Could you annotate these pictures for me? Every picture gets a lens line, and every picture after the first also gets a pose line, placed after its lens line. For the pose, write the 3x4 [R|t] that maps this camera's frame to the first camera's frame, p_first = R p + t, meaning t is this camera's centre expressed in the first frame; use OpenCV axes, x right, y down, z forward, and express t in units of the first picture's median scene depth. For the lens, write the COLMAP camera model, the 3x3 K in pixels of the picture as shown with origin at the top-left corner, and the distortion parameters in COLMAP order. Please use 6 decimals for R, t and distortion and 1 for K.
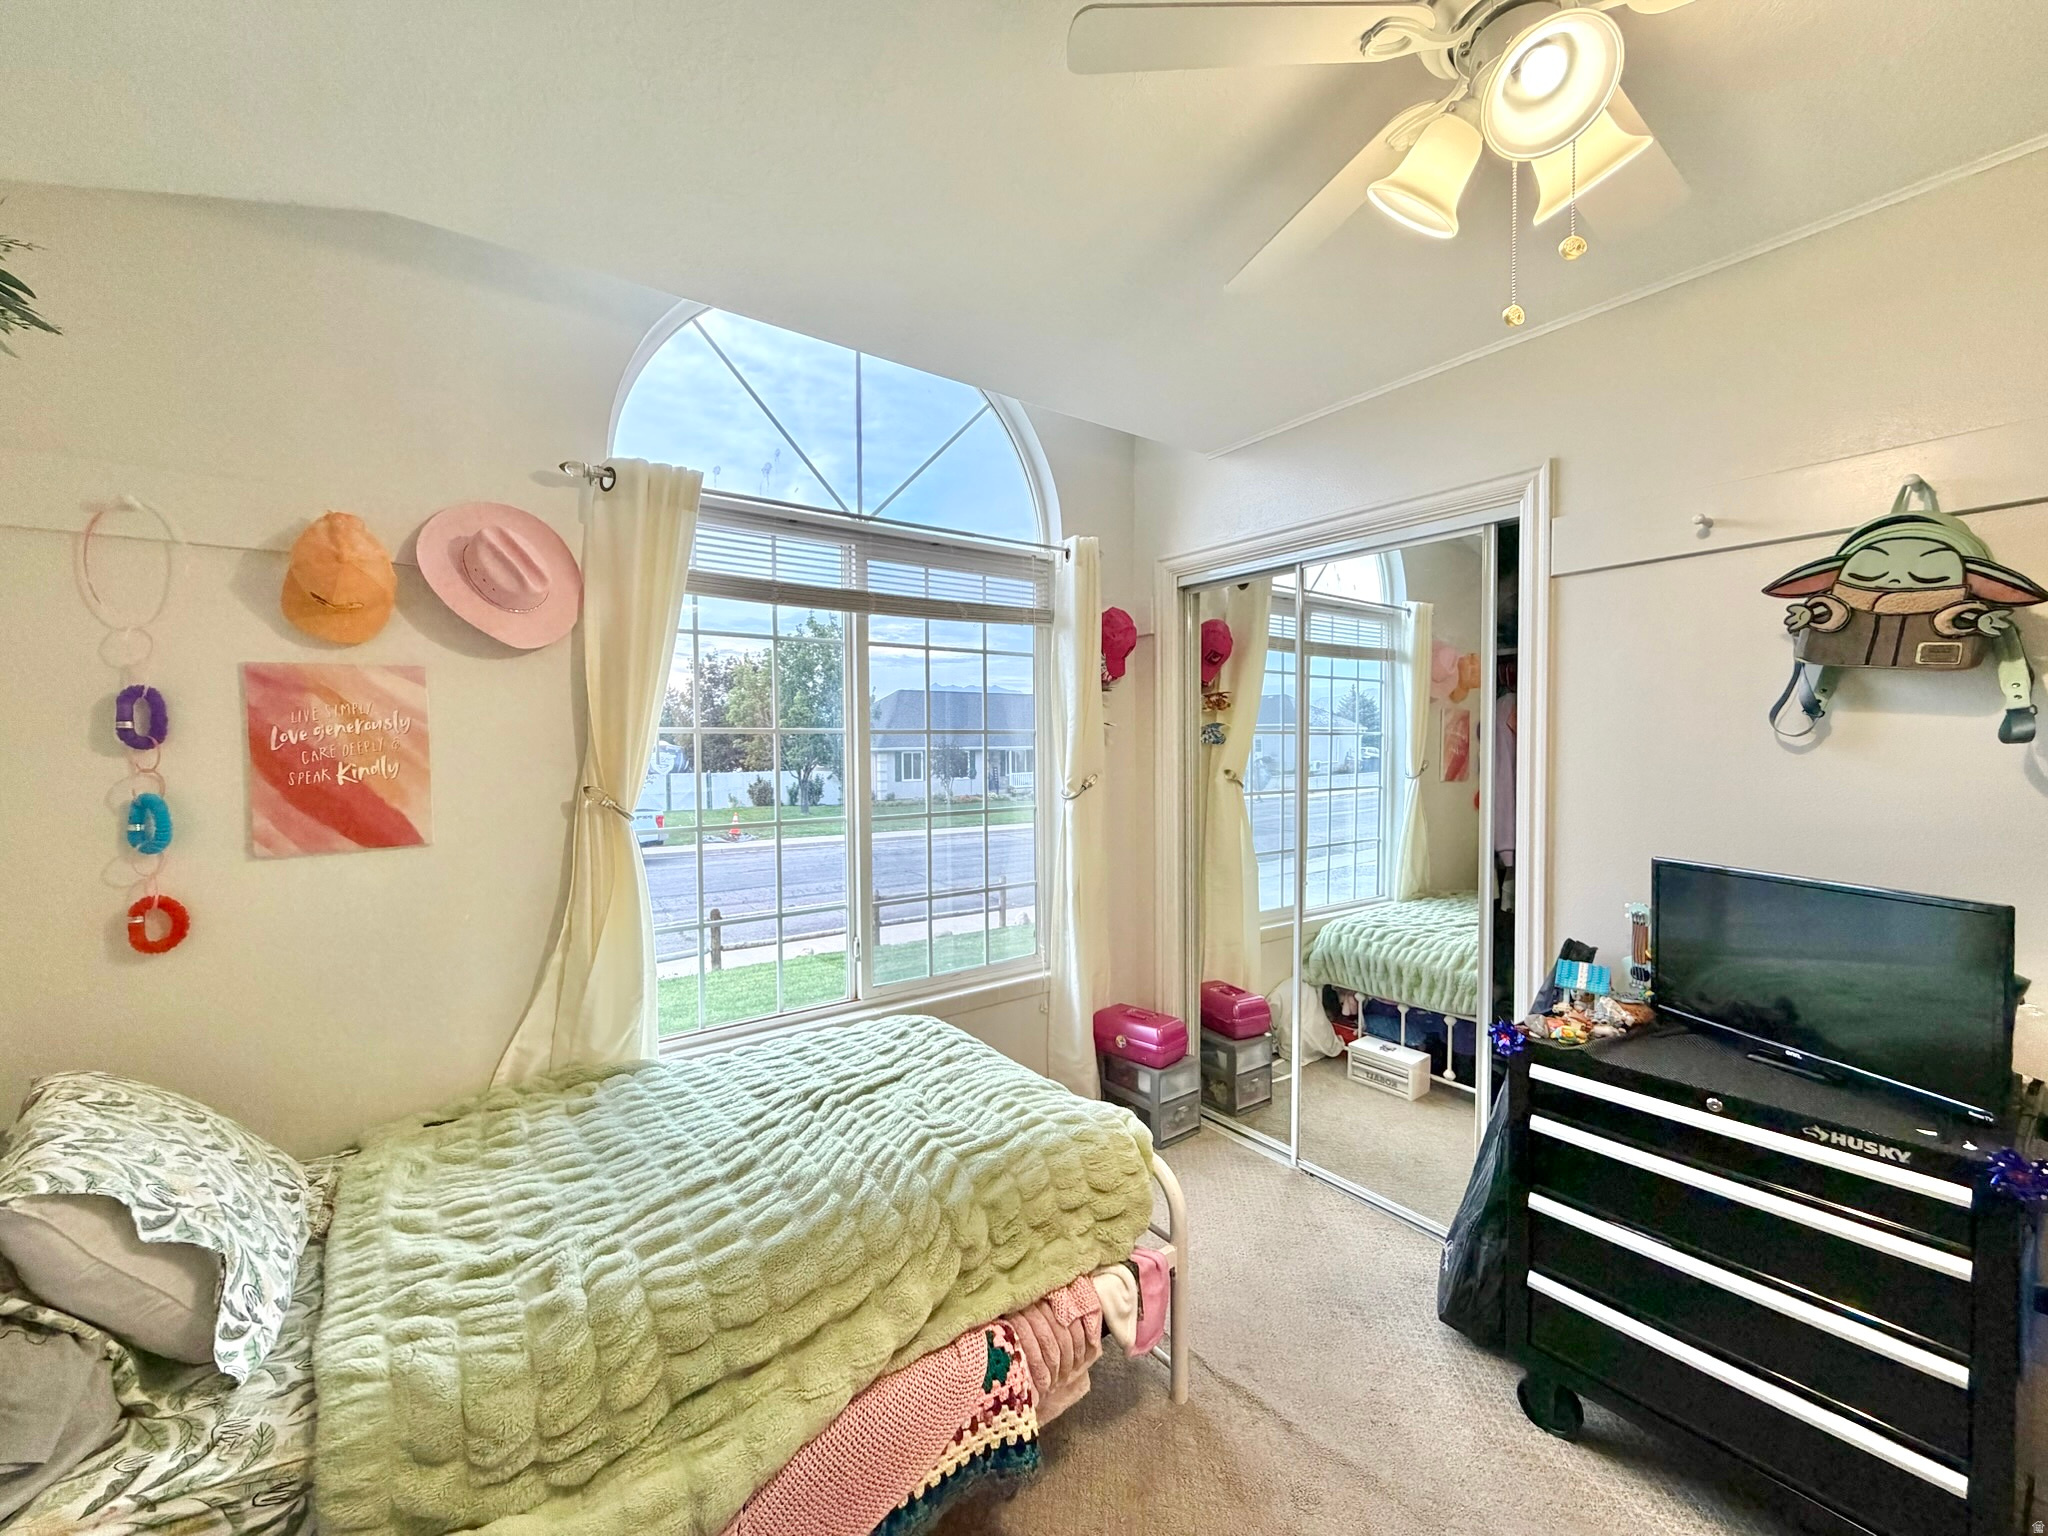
lens RADIAL K [[816.9, 0, 1026.1], [0, 816.9, 757.7], [0, 0, 1]] dist [-0.001926, 0.000296]
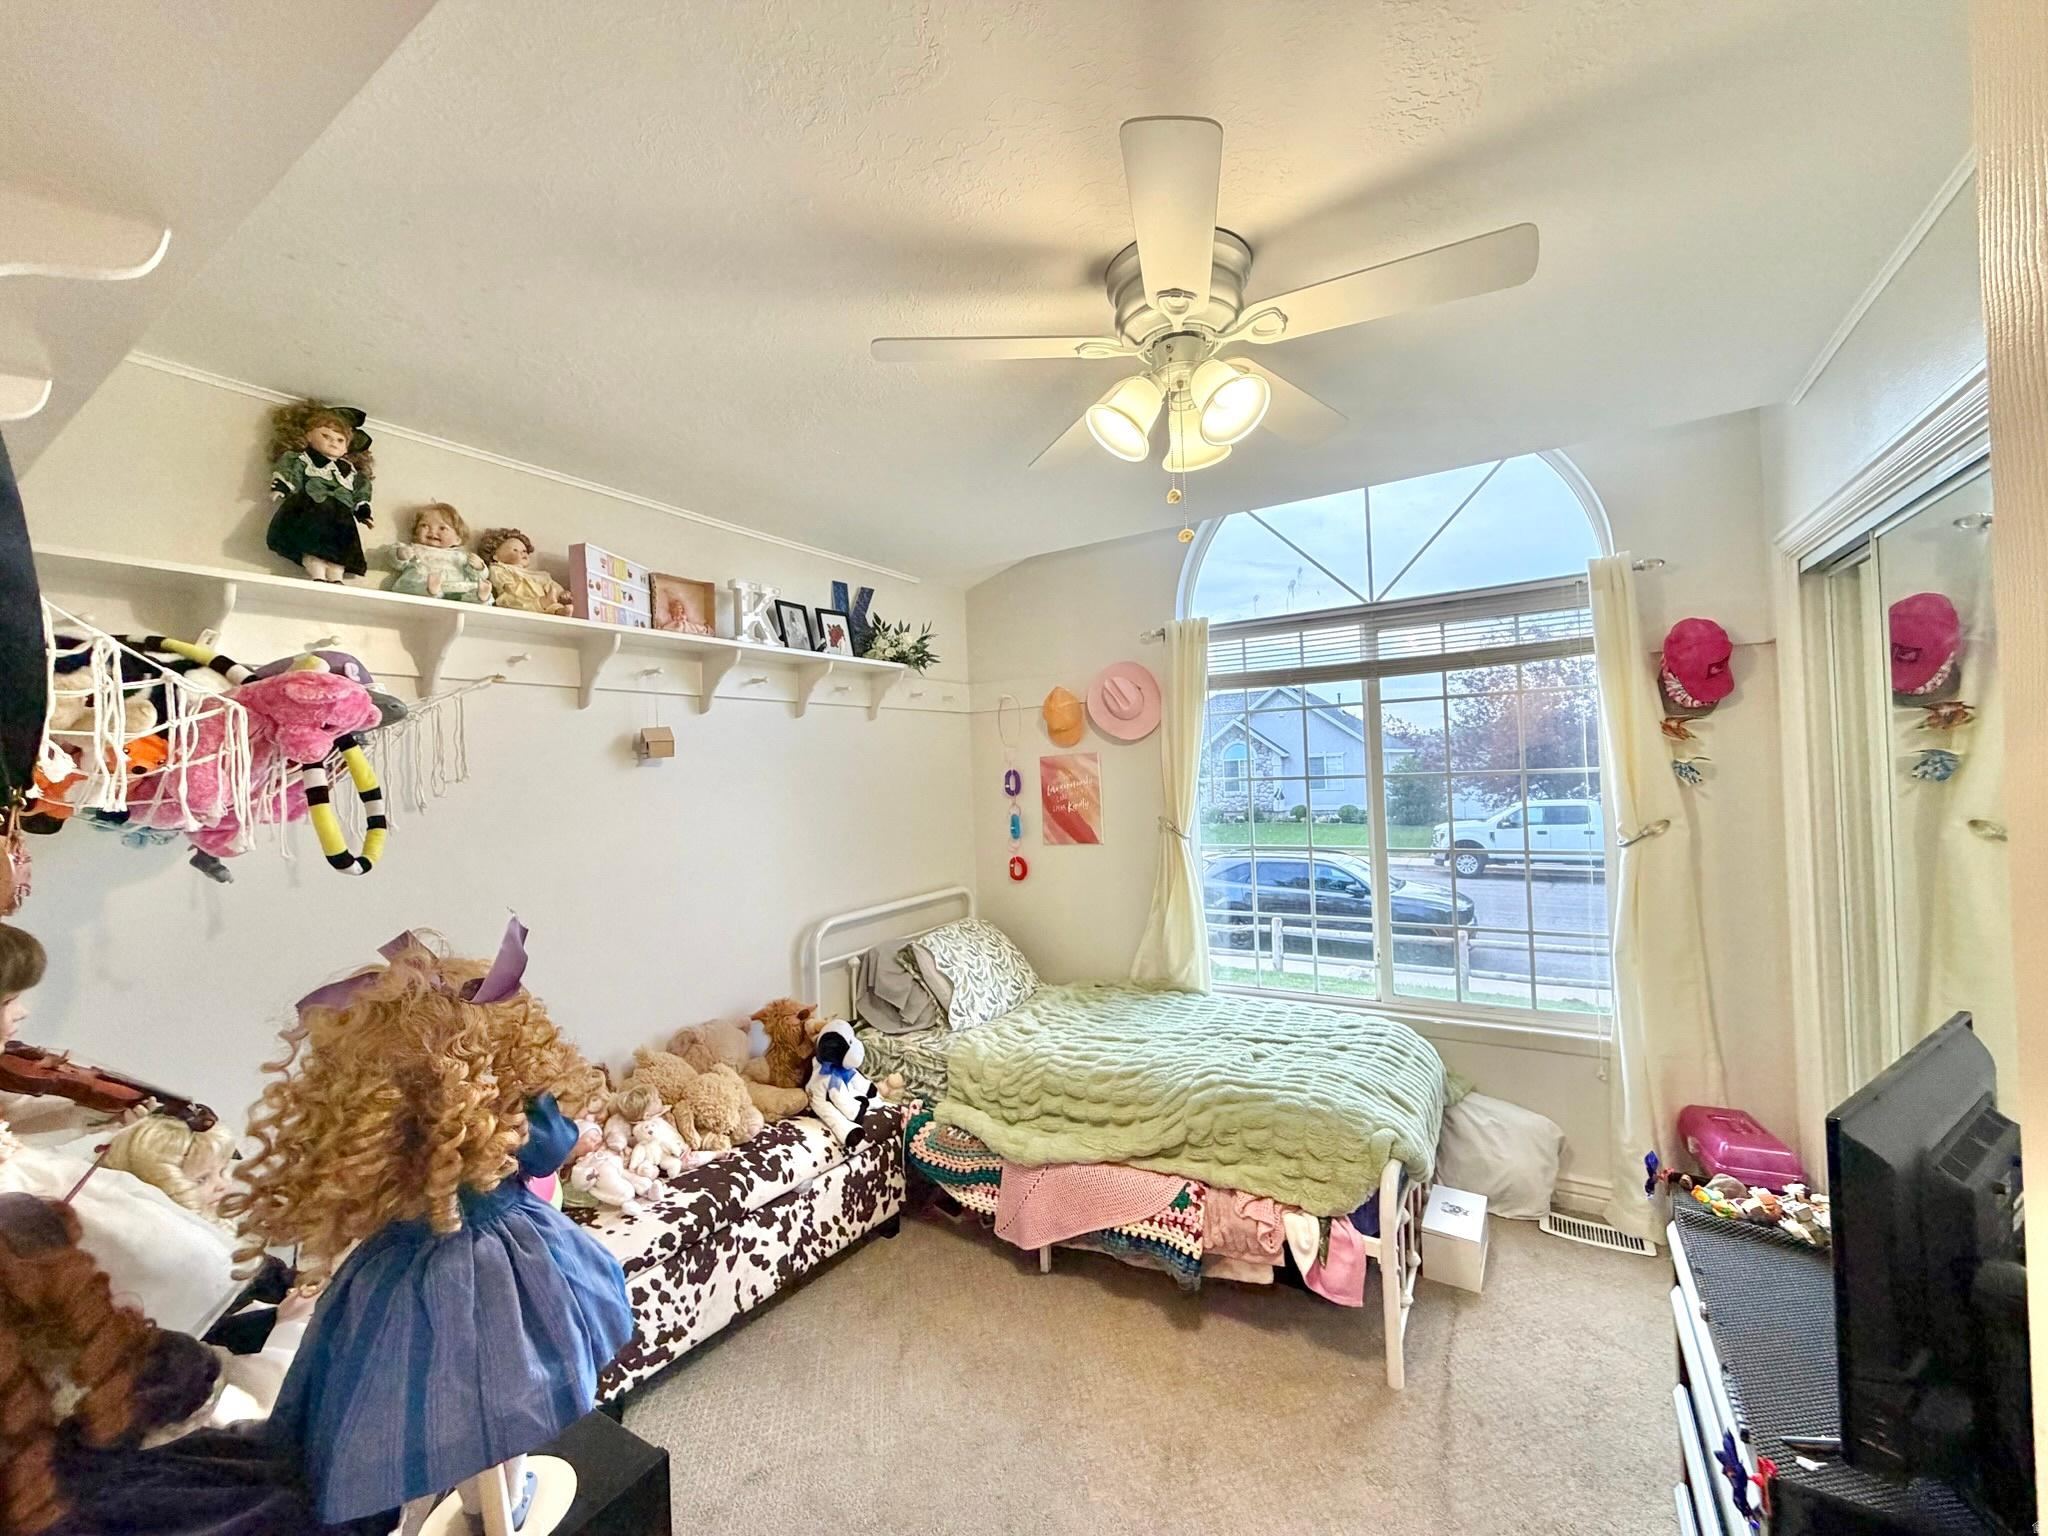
lens RADIAL K [[816.9, 0, 1032.5], [0, 816.9, 767.4], [0, 0, 1]] dist [-0.001926, 0.000296]
pose [[0.374322, -0.016598, -0.927150, 1.085545], [0.015586, 0.999811, -0.011607, -0.060387], [0.927168, -0.010106, 0.374510, 0.127315]]
